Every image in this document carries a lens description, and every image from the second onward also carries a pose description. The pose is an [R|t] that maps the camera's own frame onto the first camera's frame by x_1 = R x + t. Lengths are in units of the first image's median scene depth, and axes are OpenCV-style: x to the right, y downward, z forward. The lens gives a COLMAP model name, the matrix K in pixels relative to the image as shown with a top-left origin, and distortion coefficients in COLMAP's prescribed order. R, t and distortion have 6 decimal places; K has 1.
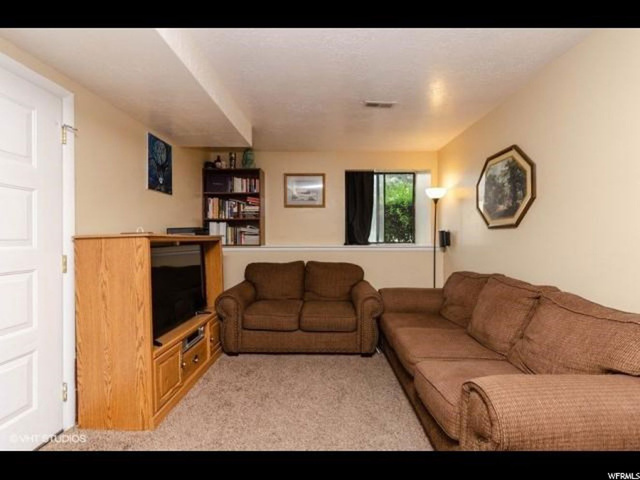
lens RADIAL K [[286.4, 0, 327.0], [0, 286.4, 241.1], [0, 0, 1]] dist [0.000968, 0.000081]
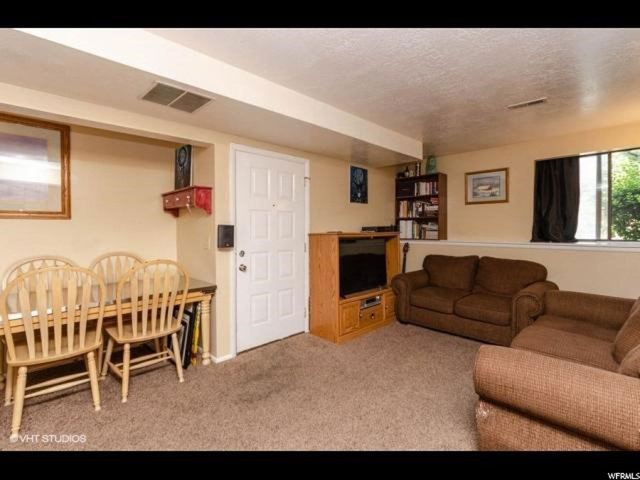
lens RADIAL K [[304.8, 0, 334.2], [0, 304.8, 238.6], [0, 0, 1]] dist [0.000562, 0.000008]
pose [[0.725571, 0.021314, -0.687817, 0.385436], [-0.008539, 0.999722, 0.021972, -0.017846], [0.688094, -0.010069, 0.725552, -0.220024]]
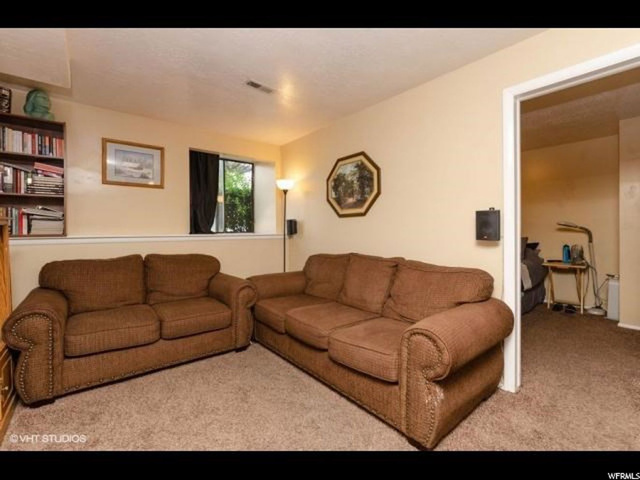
lens RADIAL K [[284.5, 0, 322.6], [0, 284.5, 233.2], [0, 0, 1]] dist [0.001110, 0.000070]
pose [[0.773923, -0.008151, 0.633227, -0.241487], [0.012943, 0.999912, -0.002947, 0.025417], [-0.633147, 0.010477, 0.773960, 0.107980]]
